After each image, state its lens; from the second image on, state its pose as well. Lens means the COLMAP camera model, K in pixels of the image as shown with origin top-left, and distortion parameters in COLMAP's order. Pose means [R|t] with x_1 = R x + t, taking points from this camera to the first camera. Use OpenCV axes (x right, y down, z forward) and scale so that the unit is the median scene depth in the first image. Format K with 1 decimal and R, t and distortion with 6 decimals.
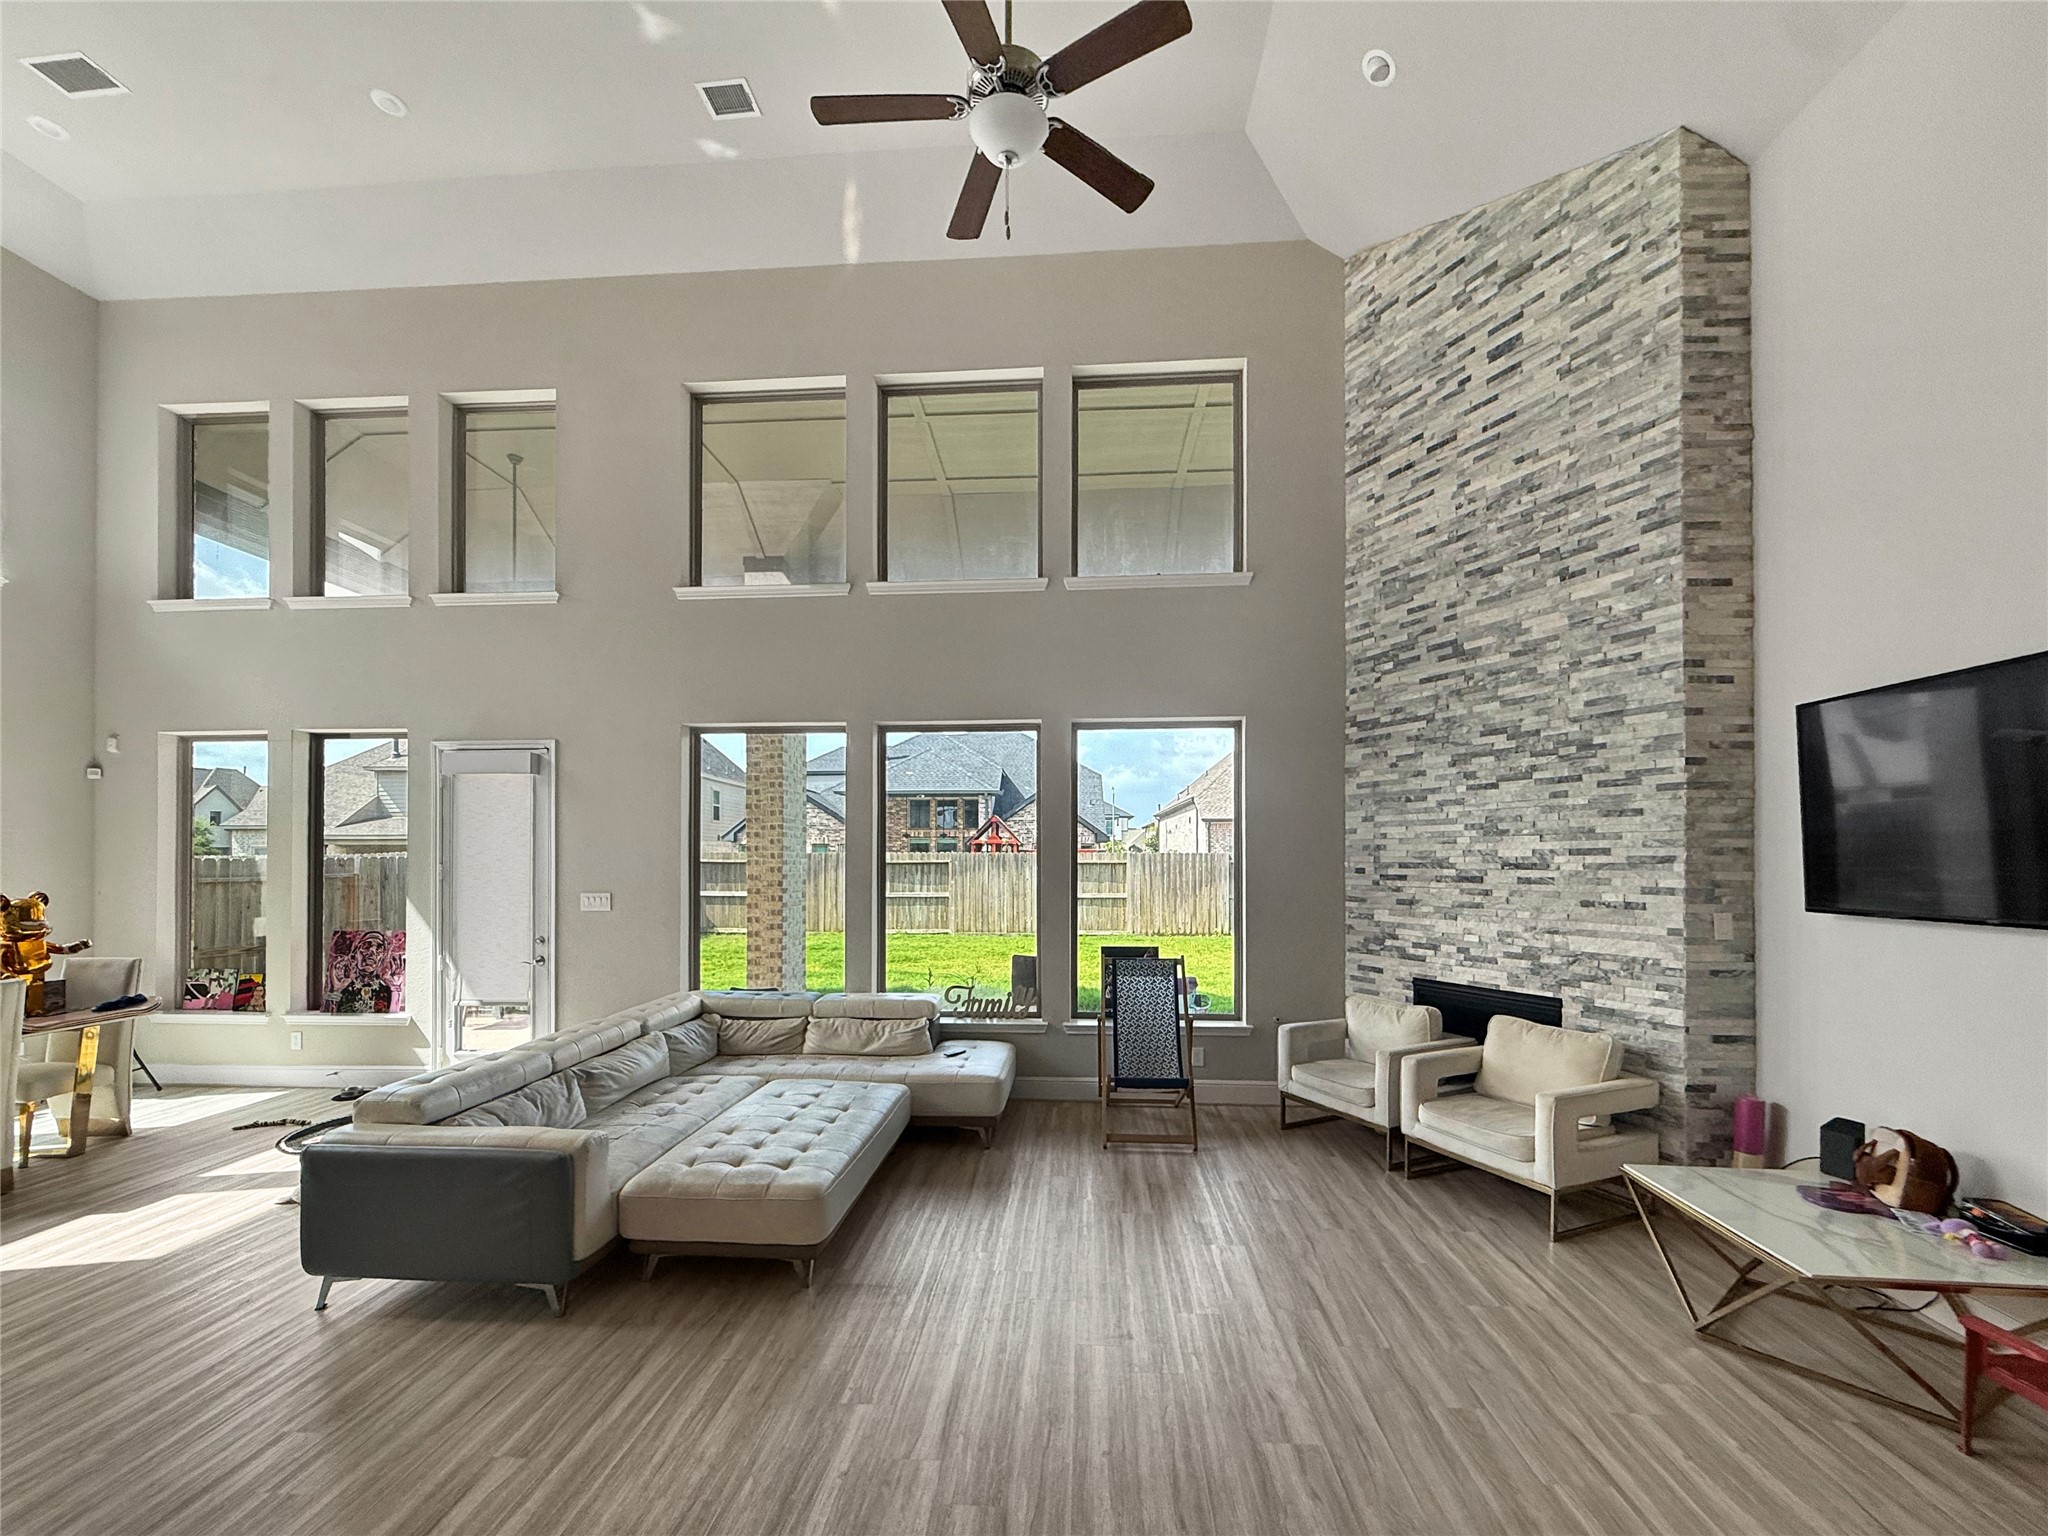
lens RADIAL K [[855.0, 0, 1021.8], [0, 855.0, 849.1], [0, 0, 1]] dist [0.001308, 0.000082]
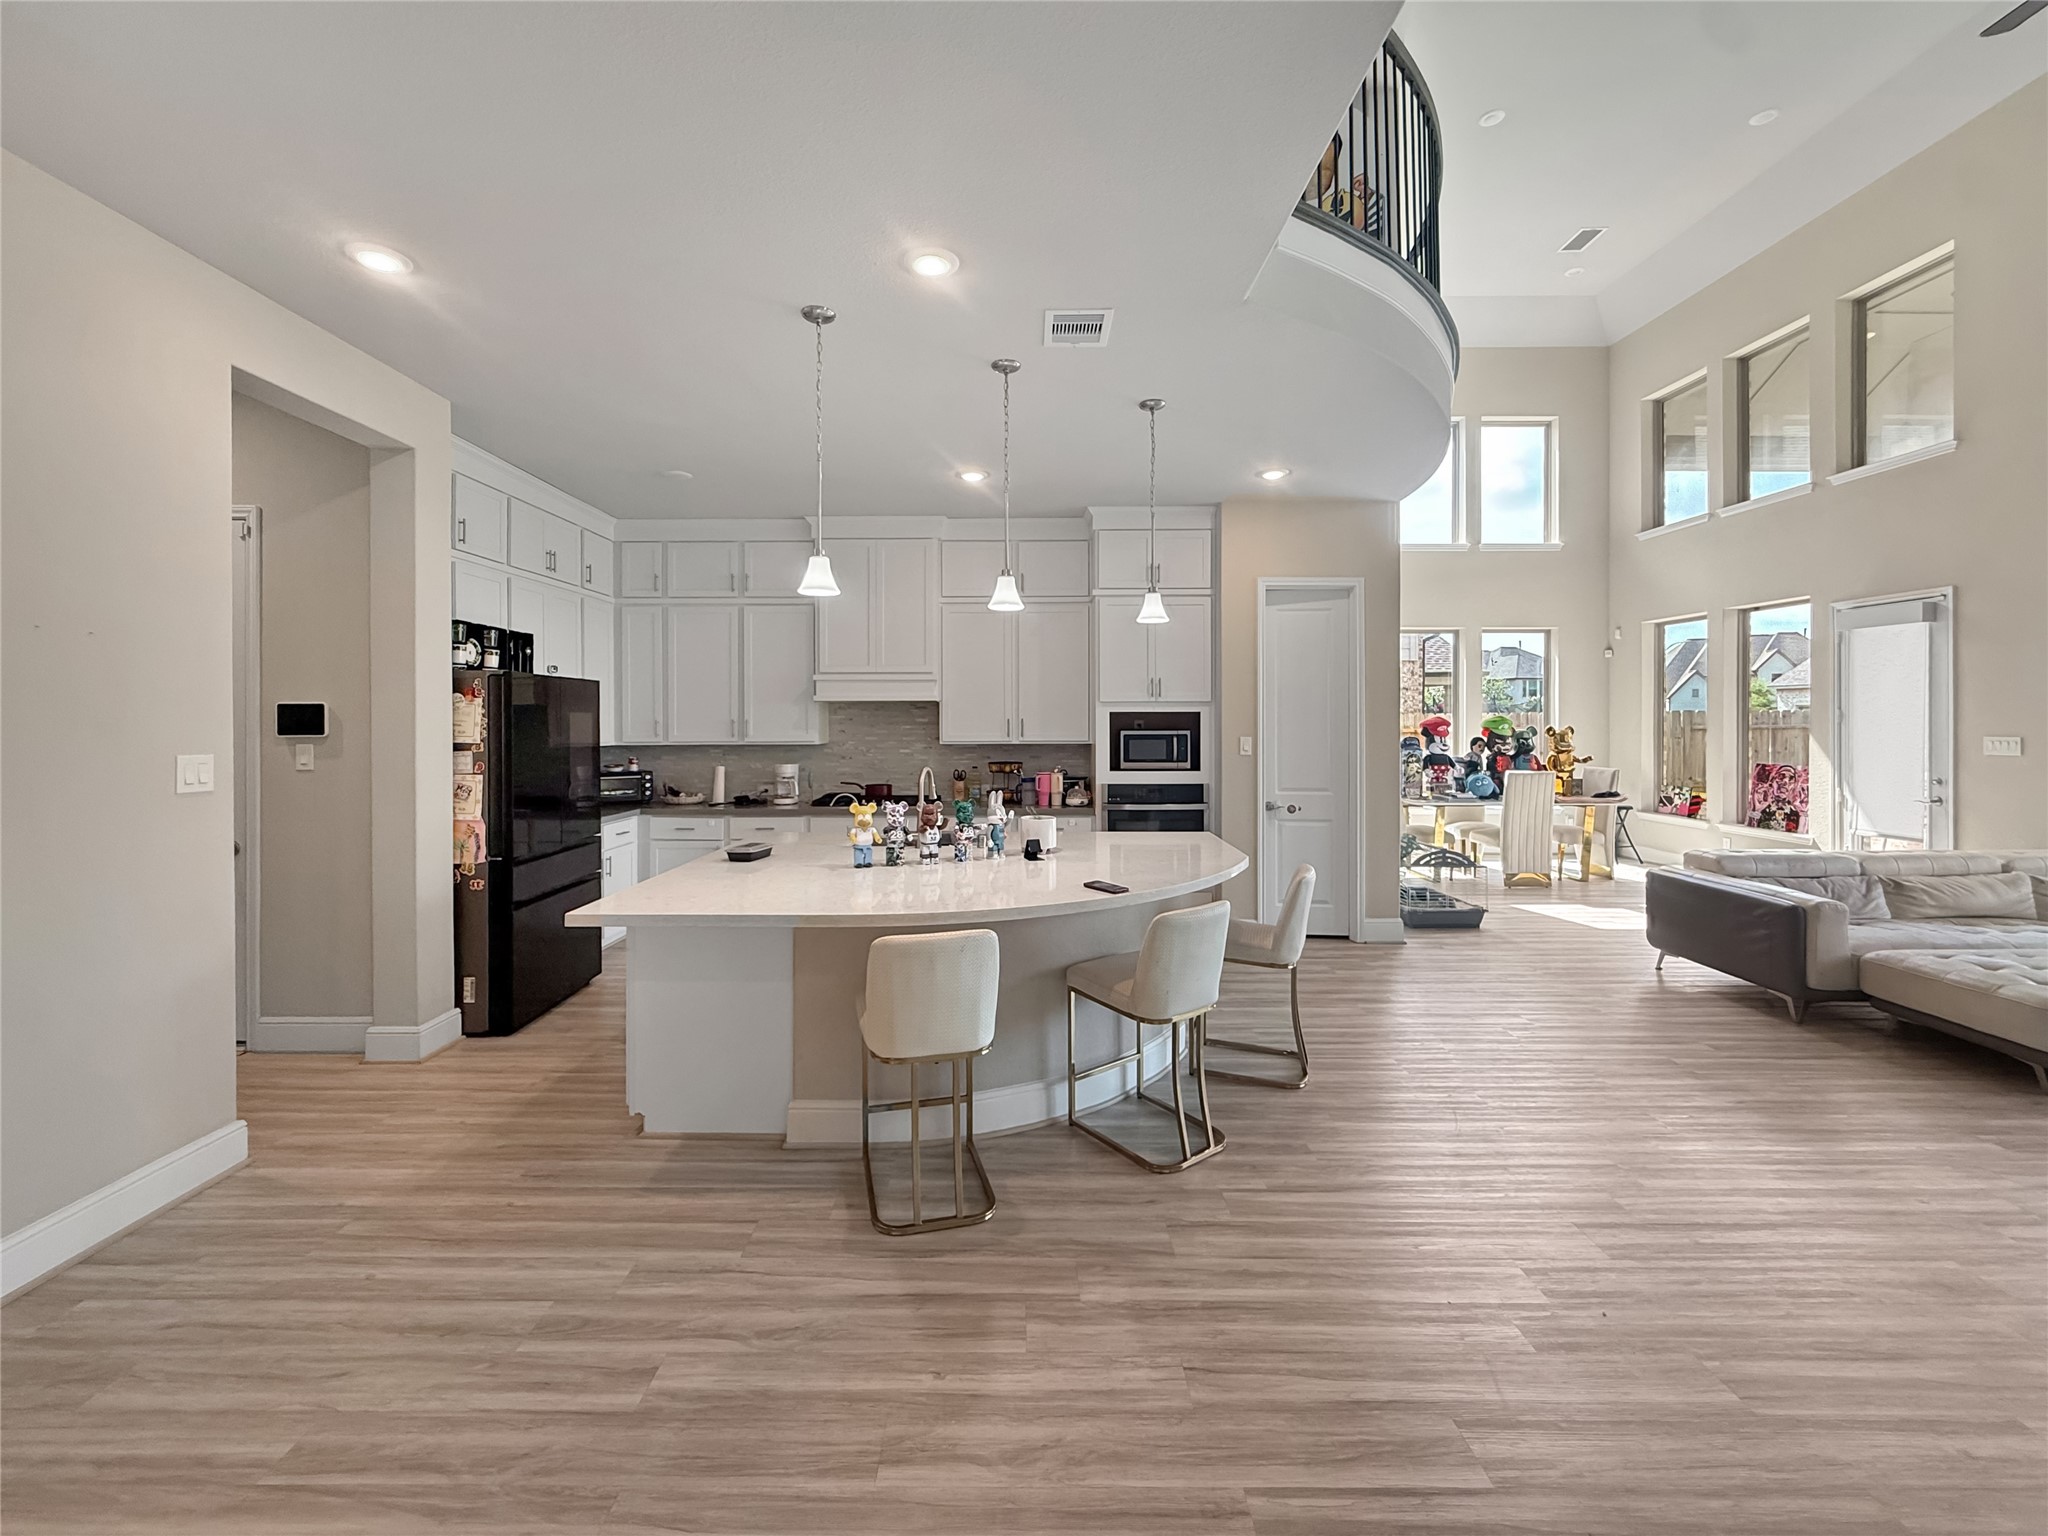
lens RADIAL K [[833.9, 0, 1021.6], [0, 833.9, 721.4], [0, 0, 1]] dist [0.000012, -0.000528]
pose [[0.070951, 0.003407, -0.997474, 0.447723], [0.009894, 0.999943, 0.004119, 0.022582], [0.997431, -0.010161, 0.070914, -0.218137]]
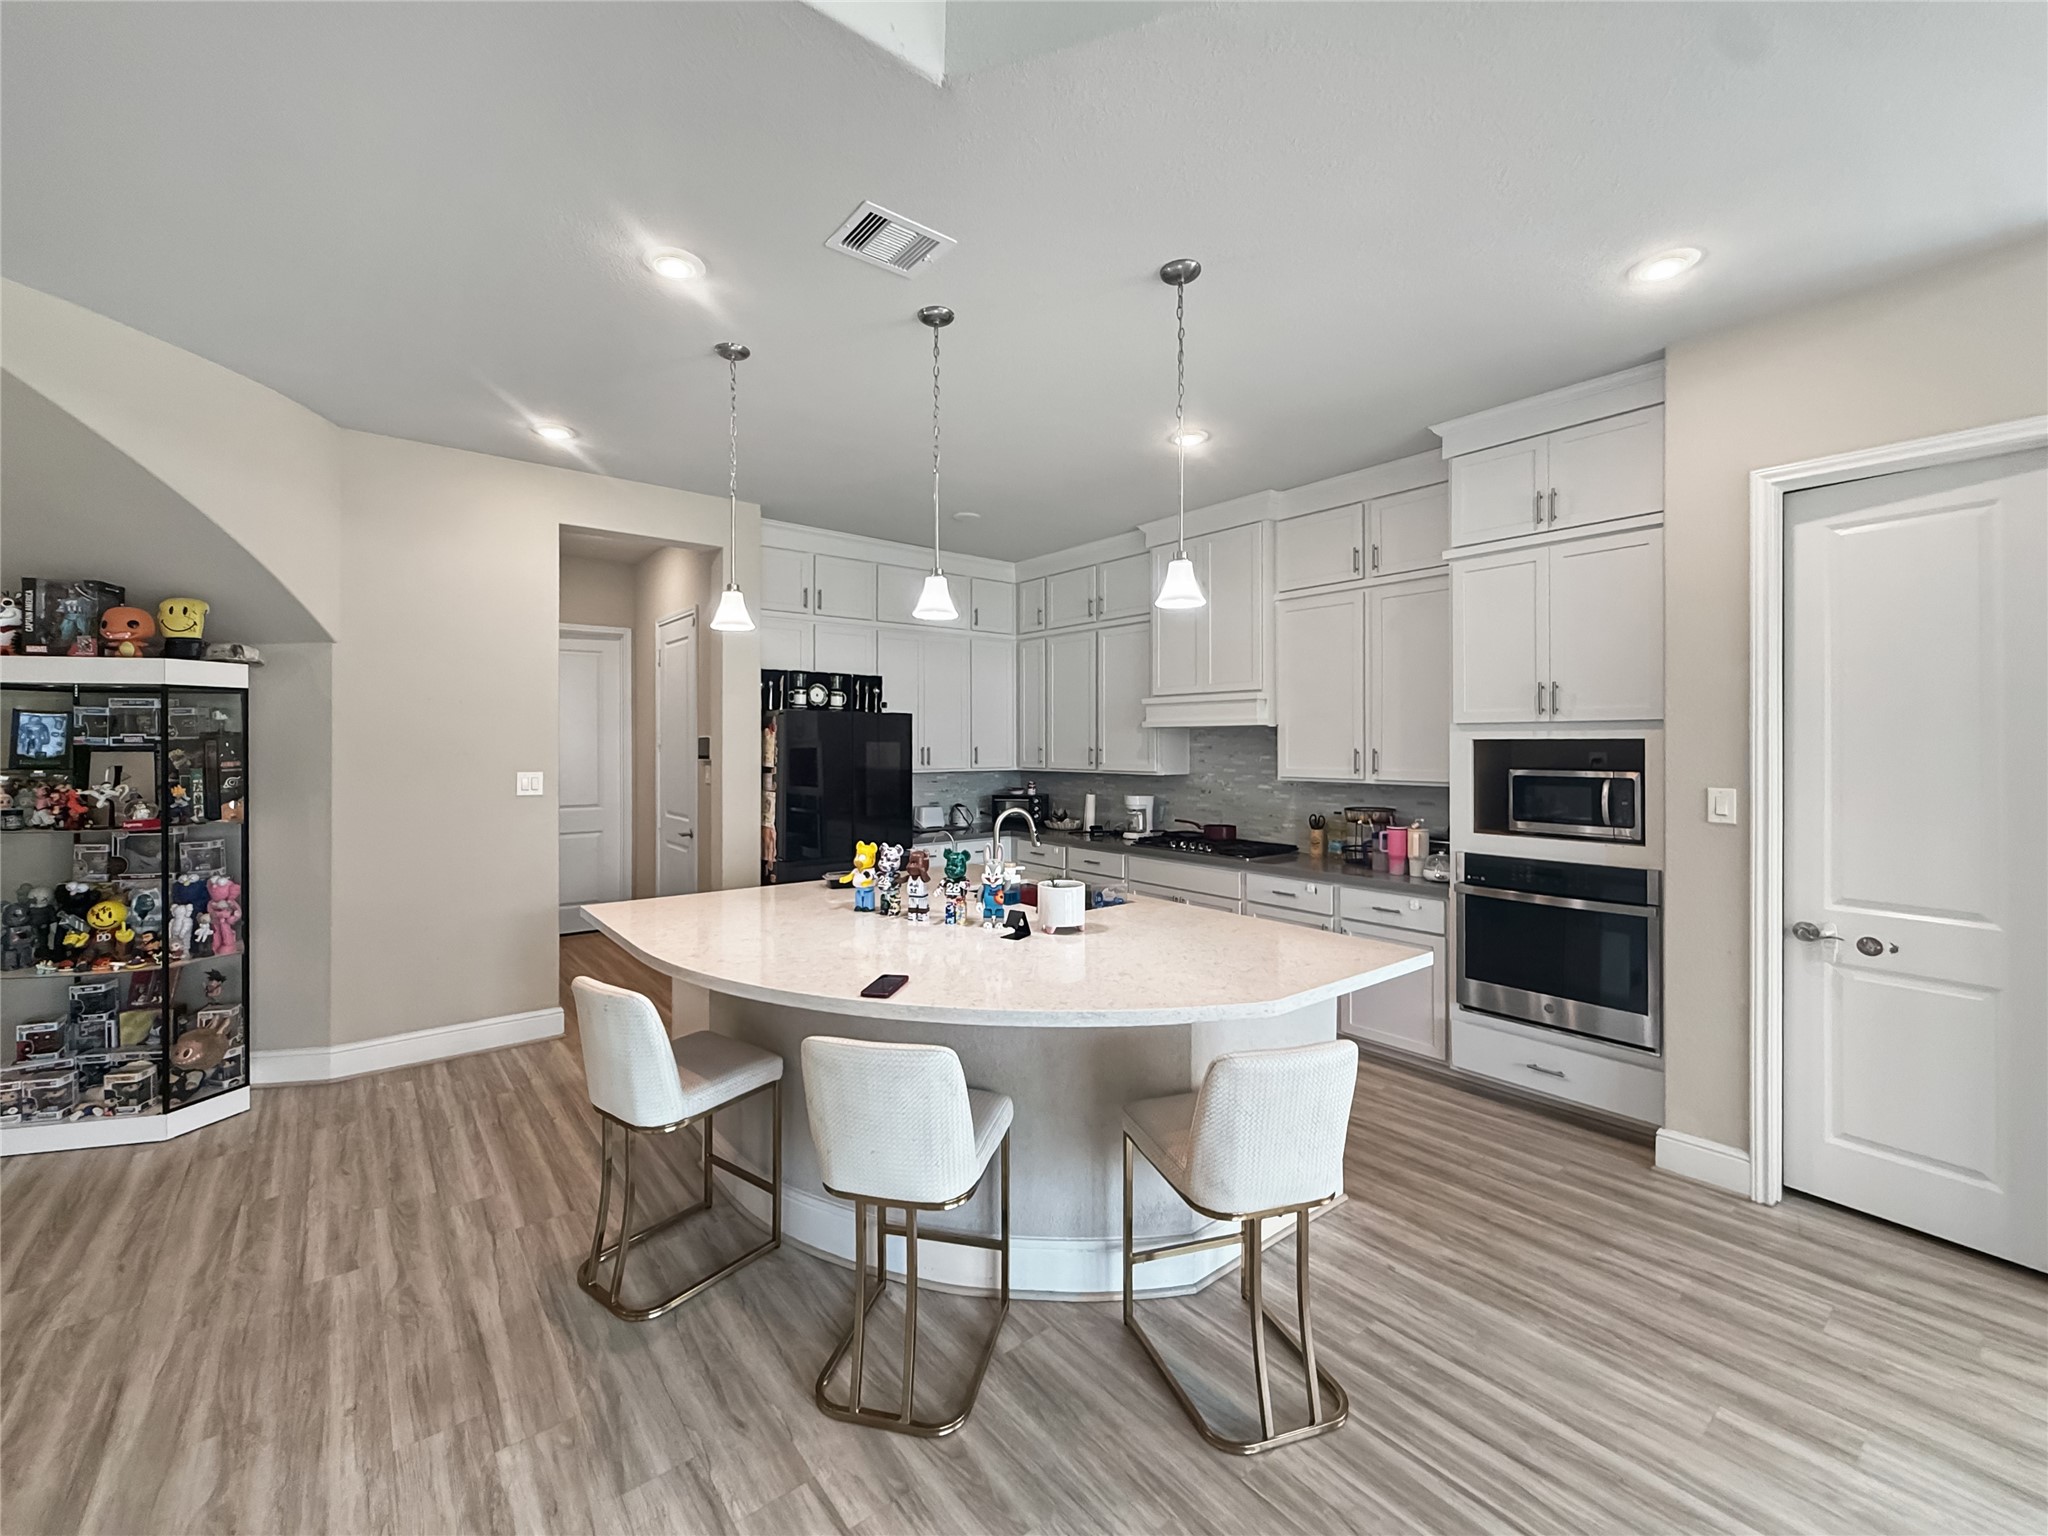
lens RADIAL K [[846.1, 0, 1005.8], [0, 846.1, 742.2], [0, 0, 1]] dist [0.000096, -0.000344]
pose [[-0.737756, 0.001671, -0.675066, 0.103382], [0.007445, 0.999956, -0.005661, 0.018998], [0.675027, -0.009203, -0.737736, 0.266304]]
